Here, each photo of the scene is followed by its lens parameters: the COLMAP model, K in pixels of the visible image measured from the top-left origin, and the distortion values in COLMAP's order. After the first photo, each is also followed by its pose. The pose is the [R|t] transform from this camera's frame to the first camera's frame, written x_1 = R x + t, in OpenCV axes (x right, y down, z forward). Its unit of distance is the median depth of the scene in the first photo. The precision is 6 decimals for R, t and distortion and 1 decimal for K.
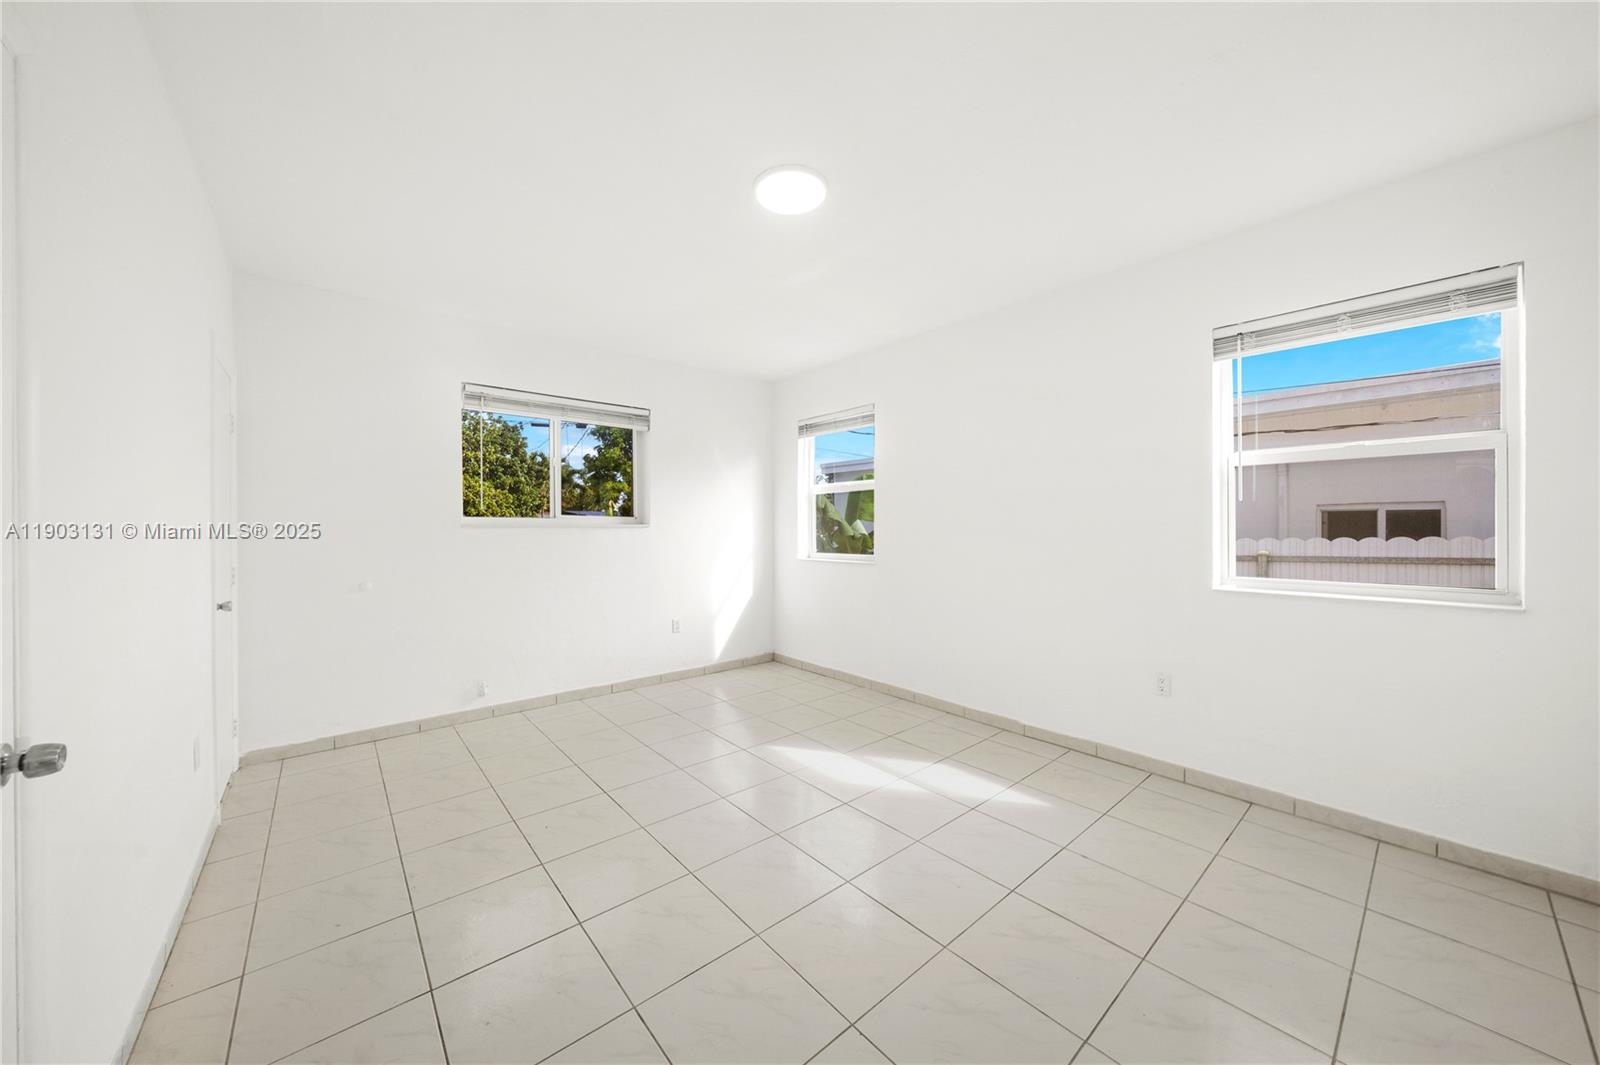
lens RADIAL K [[554.4, 0, 804.6], [0, 554.4, 535.1], [0, 0, 1]] dist [-0.009646, -0.000447]
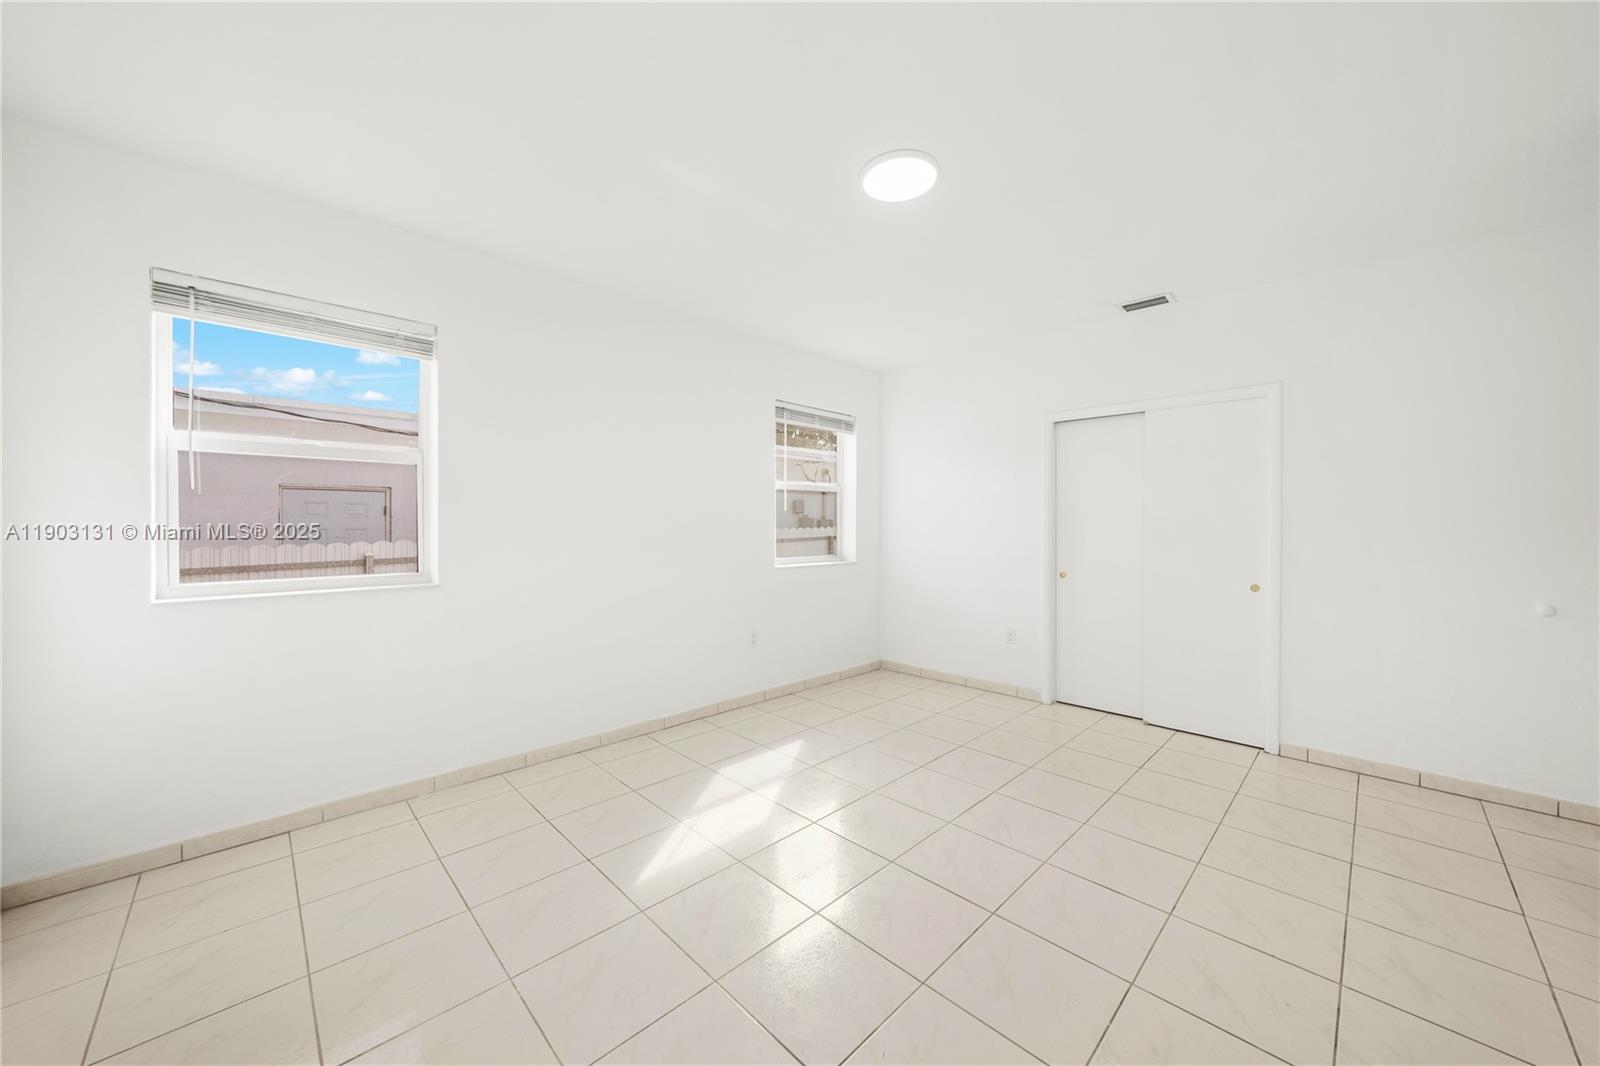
lens RADIAL K [[554.4, 0, 804.2], [0, 554.4, 530.4], [0, 0, 1]] dist [-0.009646, -0.000447]
pose [[-0.079609, -0.000502, 0.996826, -0.648348], [0.000384, 1.000000, 0.000534, -0.004045], [-0.996826, 0.000426, -0.079609, 0.832072]]
